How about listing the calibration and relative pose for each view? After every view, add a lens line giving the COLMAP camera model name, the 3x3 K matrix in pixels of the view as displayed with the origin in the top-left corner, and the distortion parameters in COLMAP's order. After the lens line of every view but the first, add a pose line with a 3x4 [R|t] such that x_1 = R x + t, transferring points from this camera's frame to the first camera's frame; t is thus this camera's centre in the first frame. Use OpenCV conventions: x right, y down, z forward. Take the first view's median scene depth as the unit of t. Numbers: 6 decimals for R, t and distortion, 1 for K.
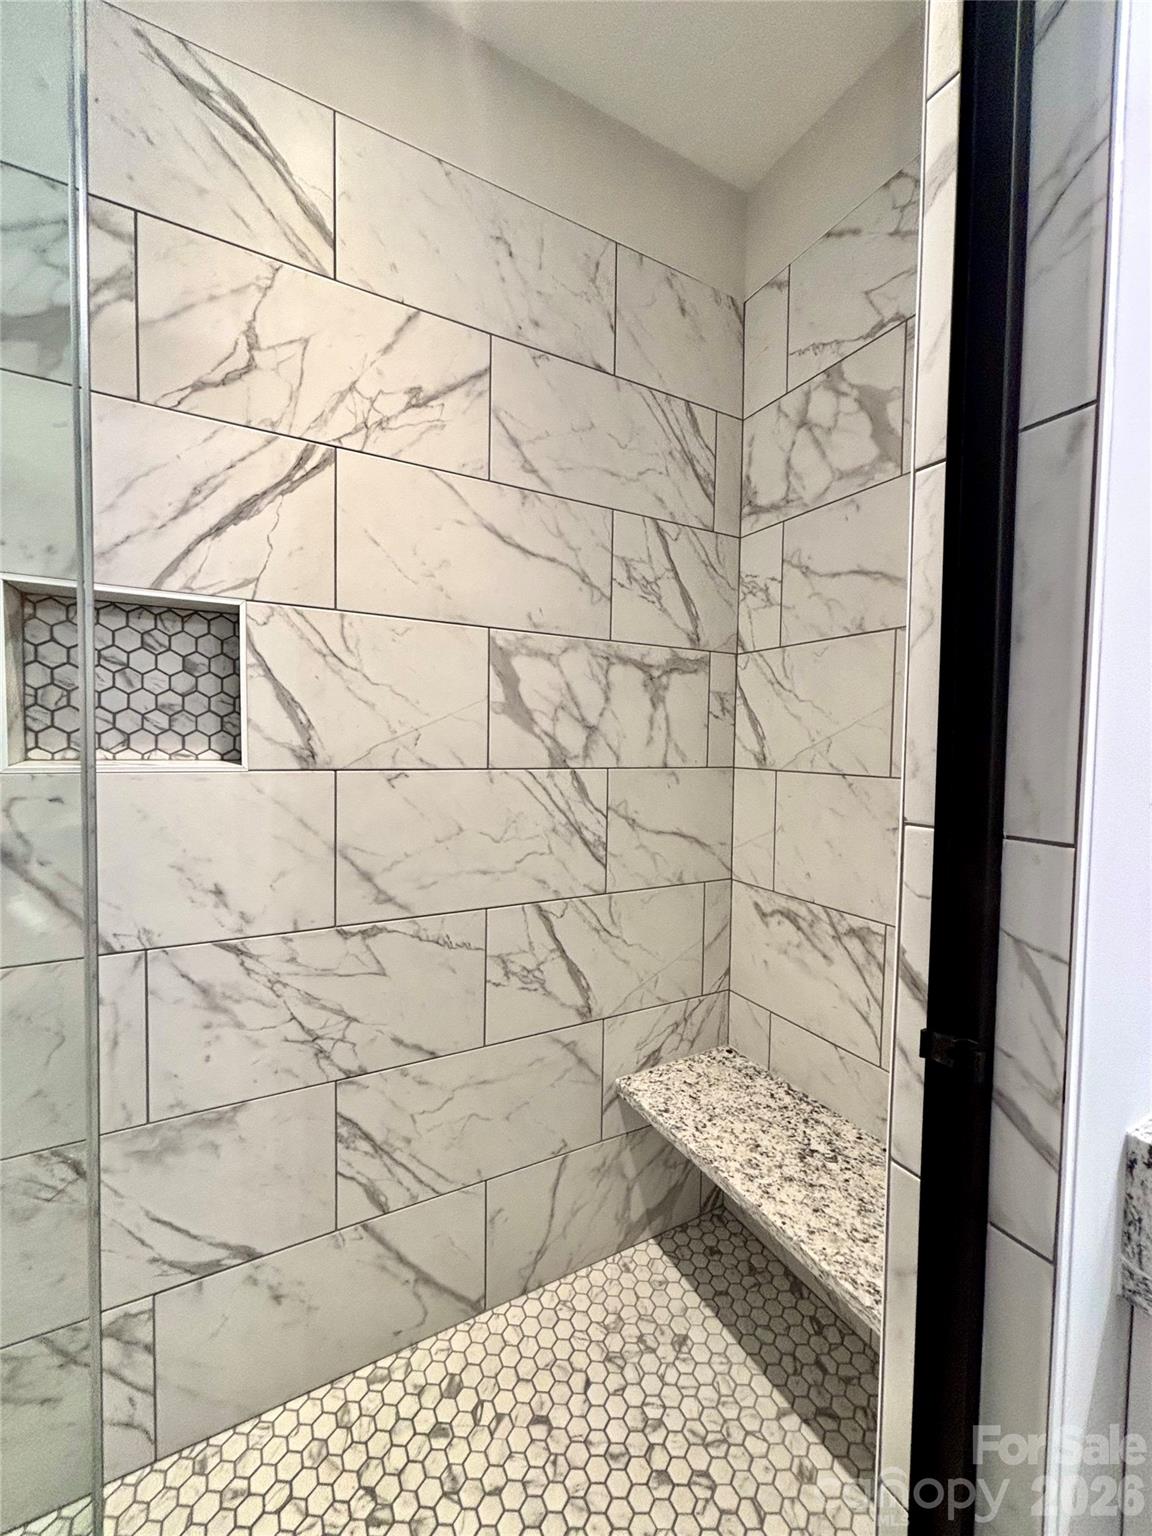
lens RADIAL K [[630.3, 0, 579.5], [0, 630.3, 767.5], [0, 0, 1]] dist [0.001606, 0.001621]
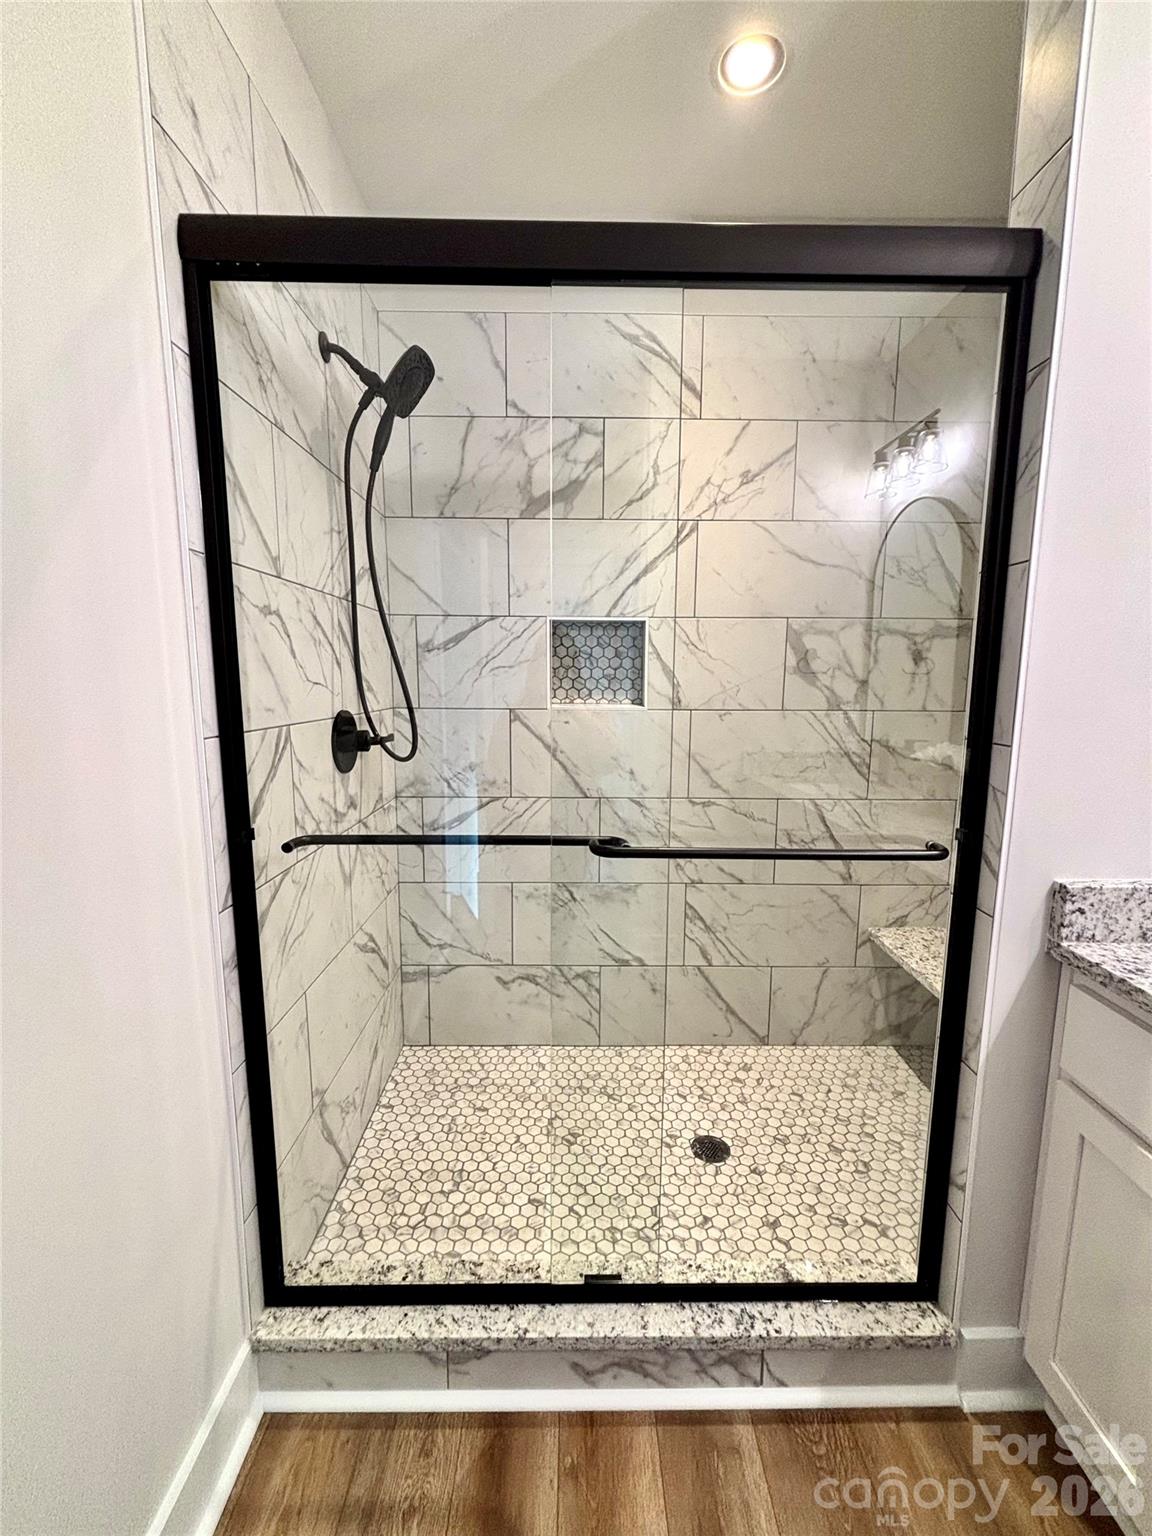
lens RADIAL K [[630.3, 0, 577.2], [0, 630.3, 768.6], [0, 0, 1]] dist [0.001606, 0.001621]
pose [[0.878184, 0.057484, -0.474856, 0.171863], [-0.011040, 0.994924, 0.100024, -0.004967], [0.478196, -0.082597, 0.874361, -0.684407]]
